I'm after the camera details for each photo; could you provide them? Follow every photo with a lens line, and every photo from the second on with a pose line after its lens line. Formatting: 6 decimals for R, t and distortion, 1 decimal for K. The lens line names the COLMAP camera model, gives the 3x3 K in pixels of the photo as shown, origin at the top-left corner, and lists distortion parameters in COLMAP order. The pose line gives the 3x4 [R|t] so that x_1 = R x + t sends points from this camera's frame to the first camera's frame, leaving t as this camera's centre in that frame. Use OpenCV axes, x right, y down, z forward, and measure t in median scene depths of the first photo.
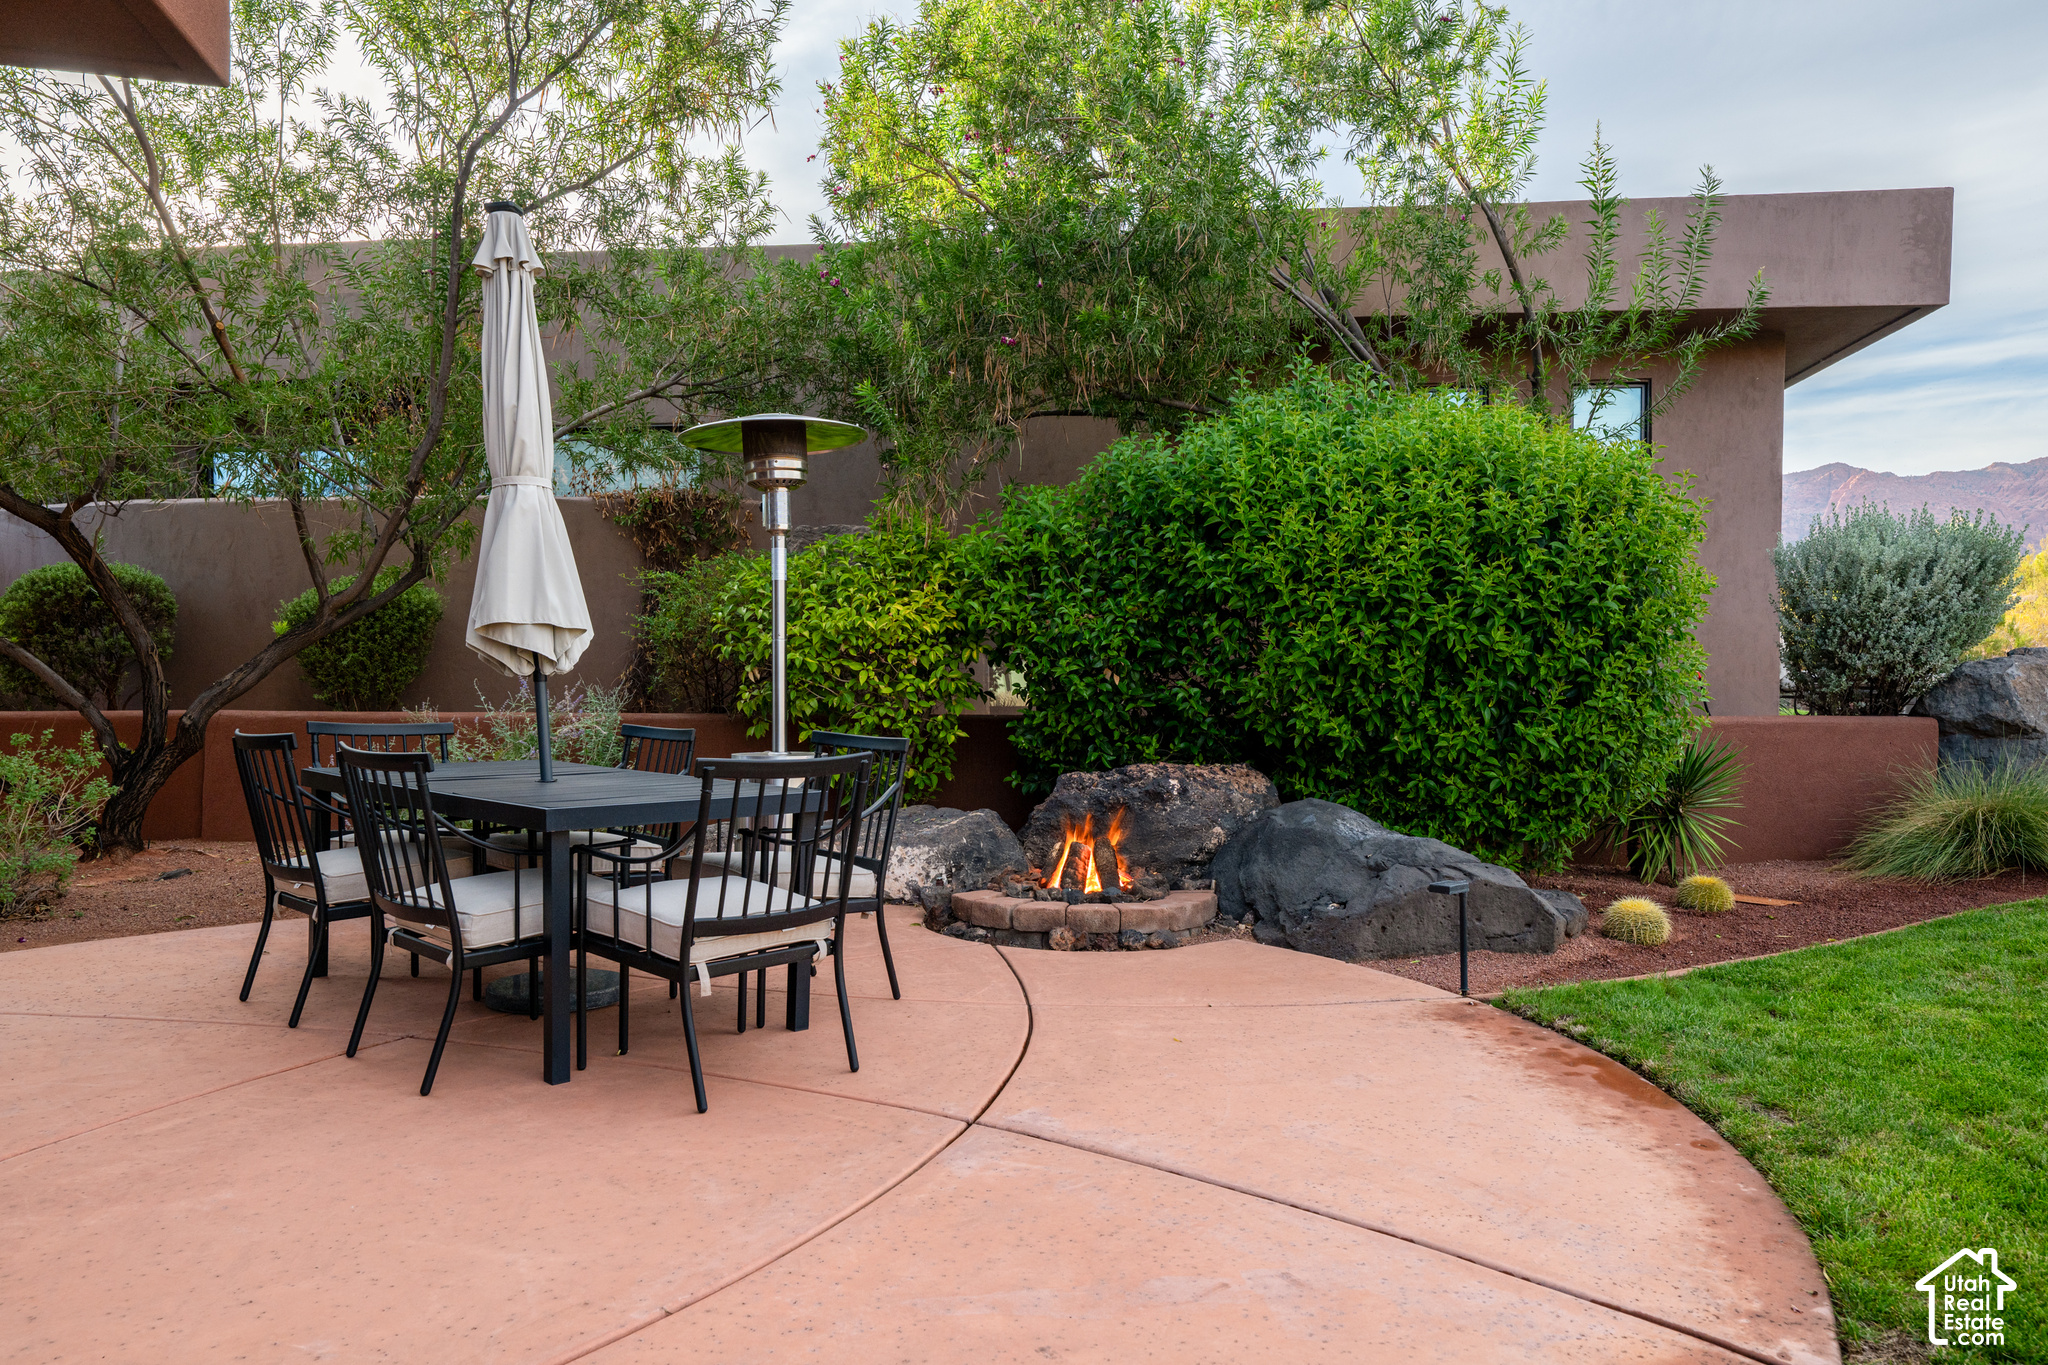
lens RADIAL K [[1379.5, 0, 1022.3], [0, 1379.5, 680.5], [0, 0, 1]] dist [-0.031072, -0.001183]
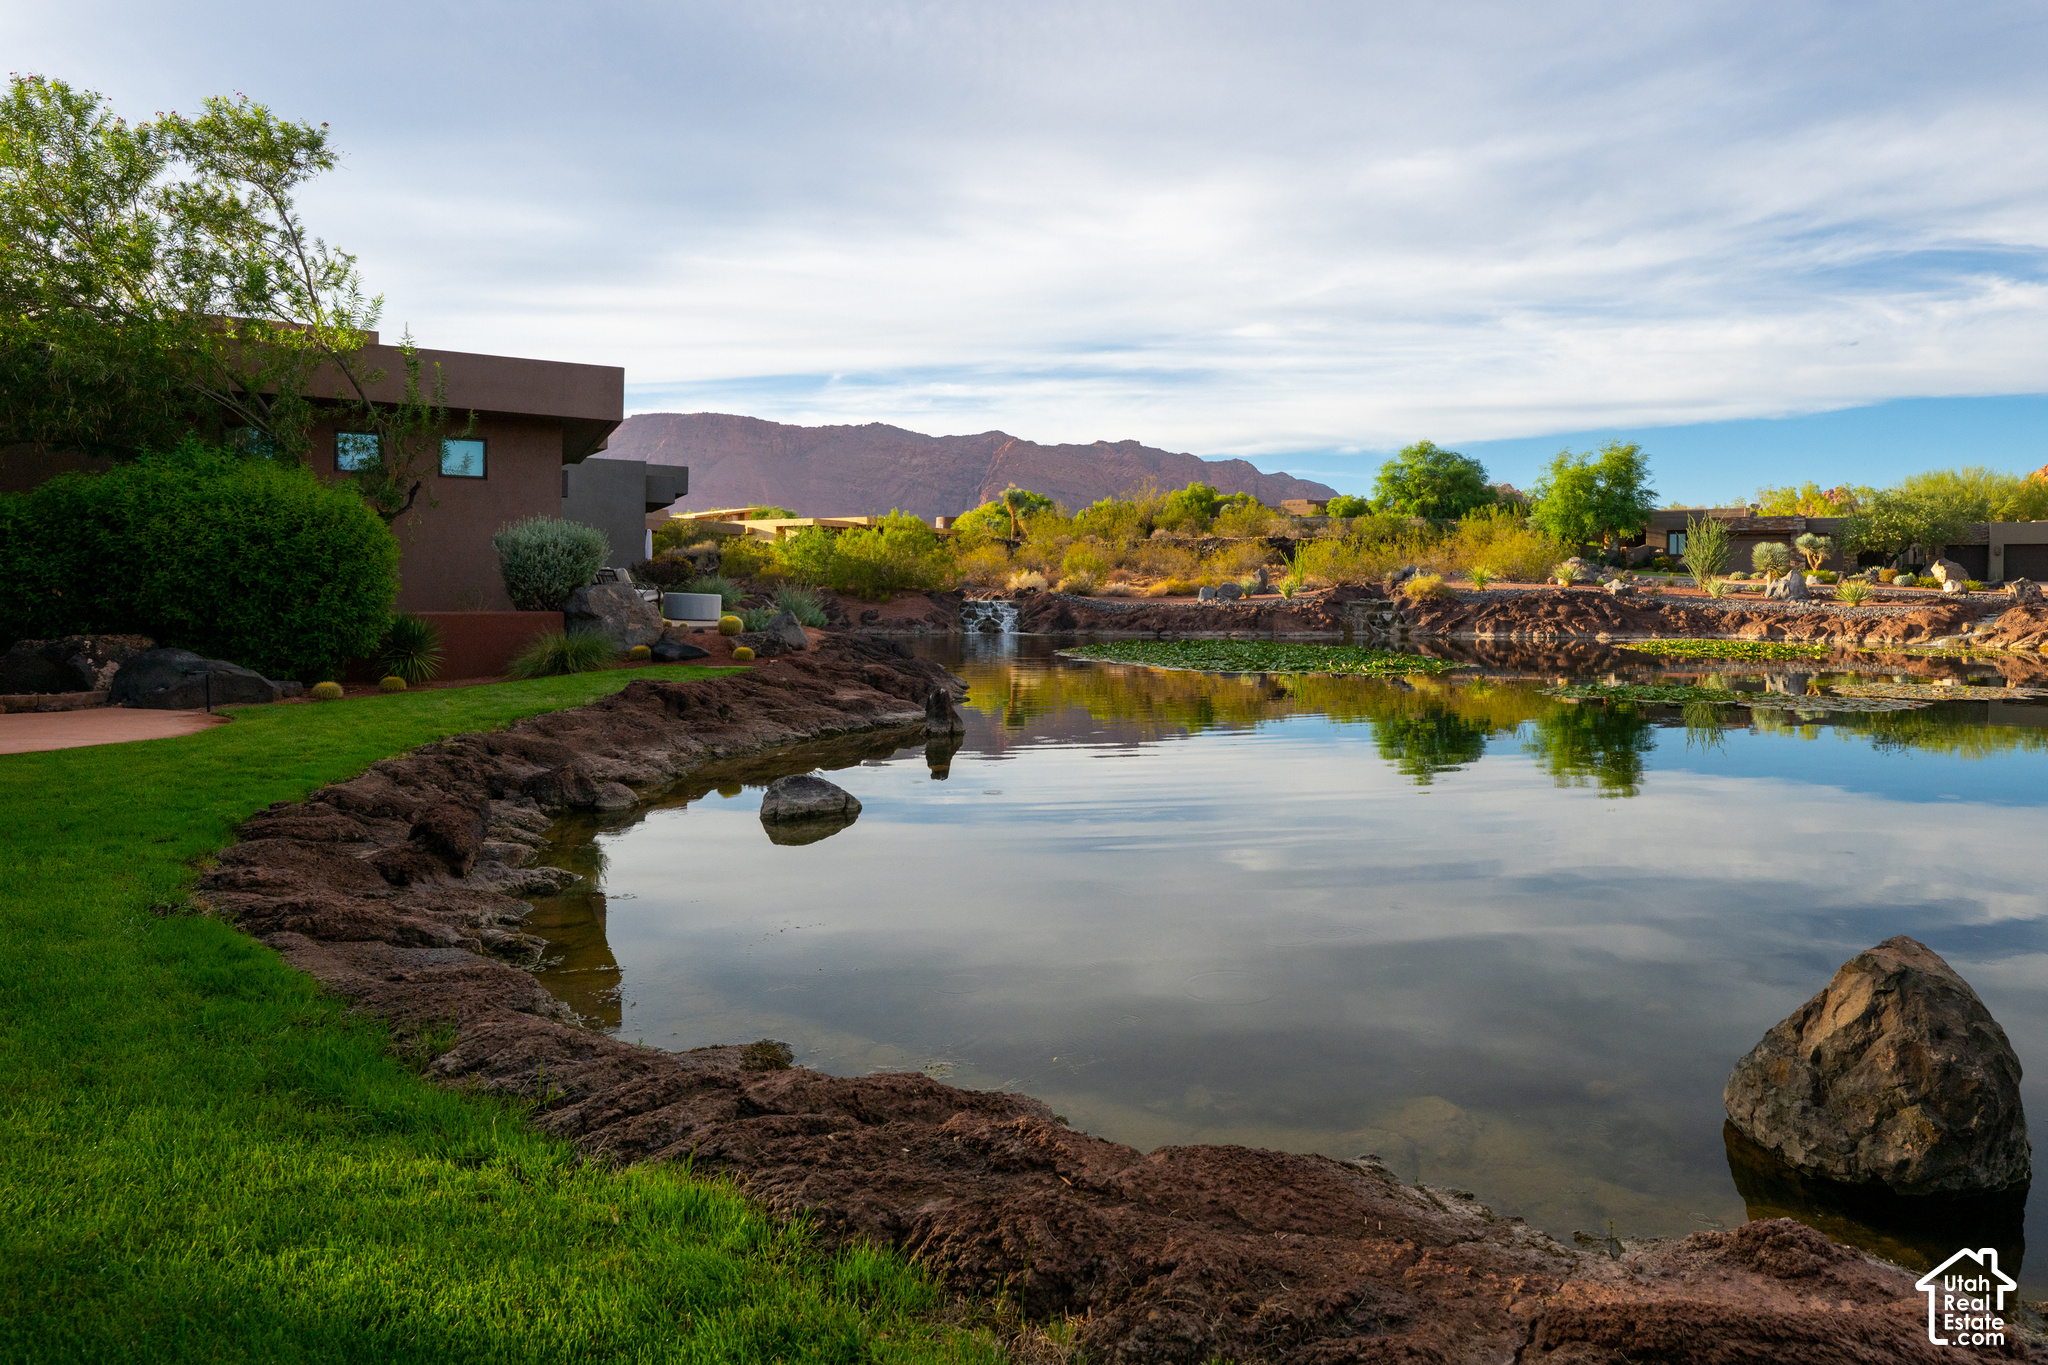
lens RADIAL K [[1173.5, 0, 1172.6], [0, 1173.5, 594.5], [0, 0, 1]] dist [0.000386, 0.000672]
pose [[0.758264, 0.002296, 0.651944, 0.200241], [-0.000772, 0.999996, -0.002624, 0.003978], [-0.651947, 0.001486, 0.758263, -1.482532]]
